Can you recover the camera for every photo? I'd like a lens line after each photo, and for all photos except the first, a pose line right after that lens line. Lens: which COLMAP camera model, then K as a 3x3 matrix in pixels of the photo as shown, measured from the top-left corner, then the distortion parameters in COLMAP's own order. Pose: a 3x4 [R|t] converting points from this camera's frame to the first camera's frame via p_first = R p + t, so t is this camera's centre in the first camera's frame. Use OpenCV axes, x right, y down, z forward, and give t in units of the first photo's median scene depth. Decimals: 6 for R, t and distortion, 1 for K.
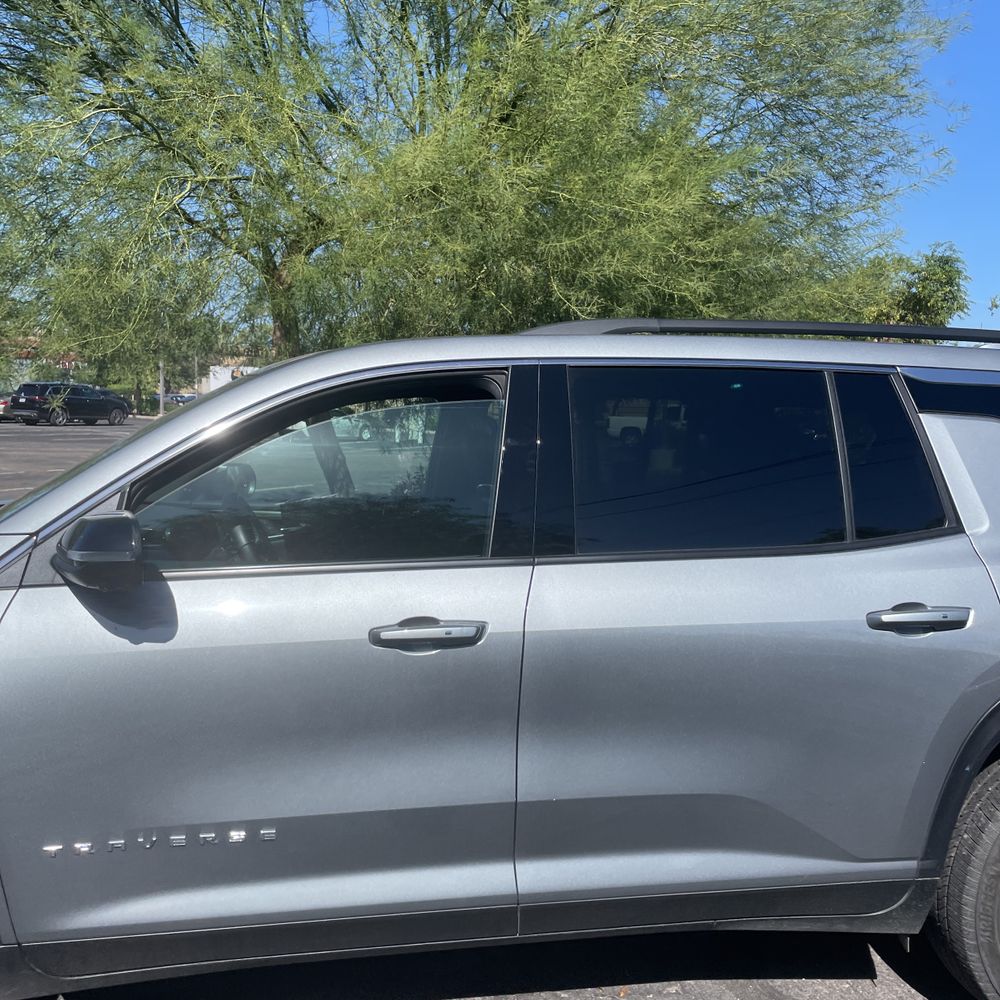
lens RADIAL K [[988.0, 0, 476.8], [0, 988.0, 500.4], [0, 0, 1]] dist [0.089656, -0.121032]
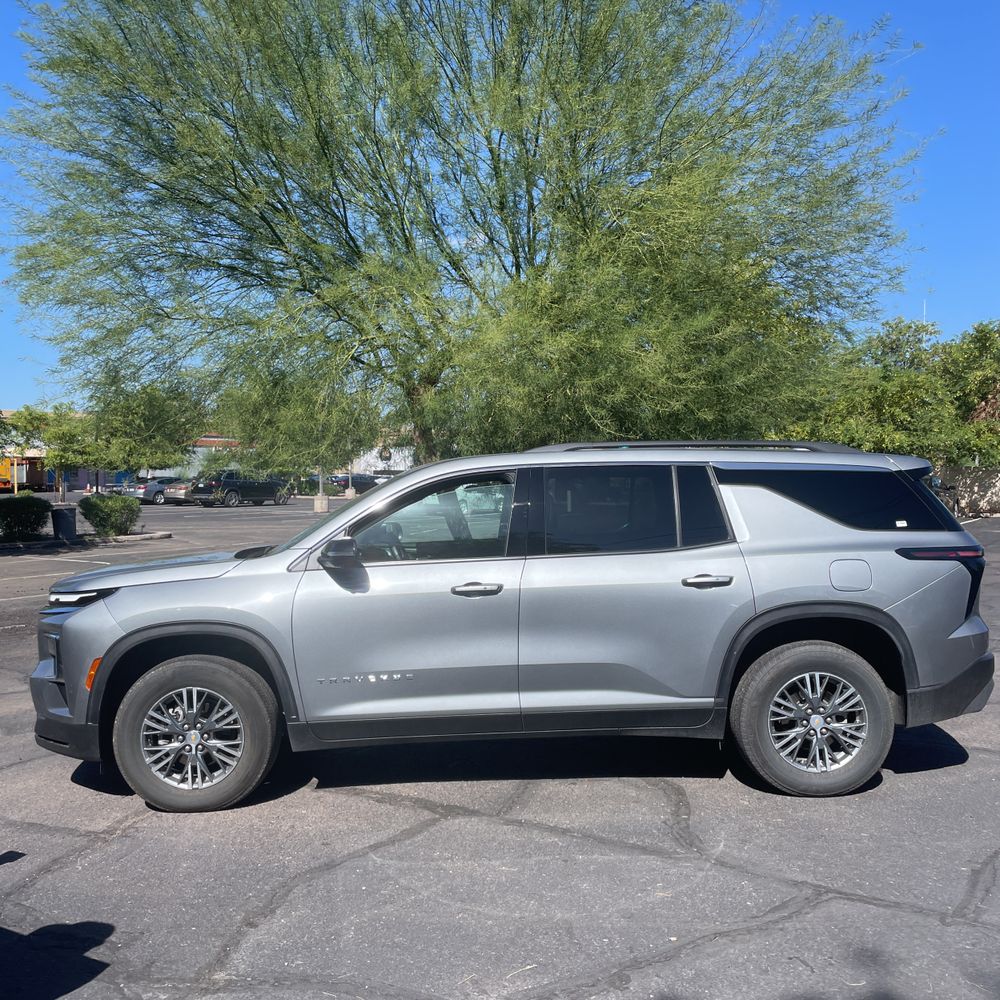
lens RADIAL K [[988.0, 0, 476.8], [0, 988.0, 500.4], [0, 0, 1]] dist [0.089656, -0.121032]
pose [[0.989316, -0.028674, -0.142941, 0.247577], [0.018303, 0.997139, -0.073347, 0.087291], [0.144635, 0.069947, 0.987010, -1.102860]]
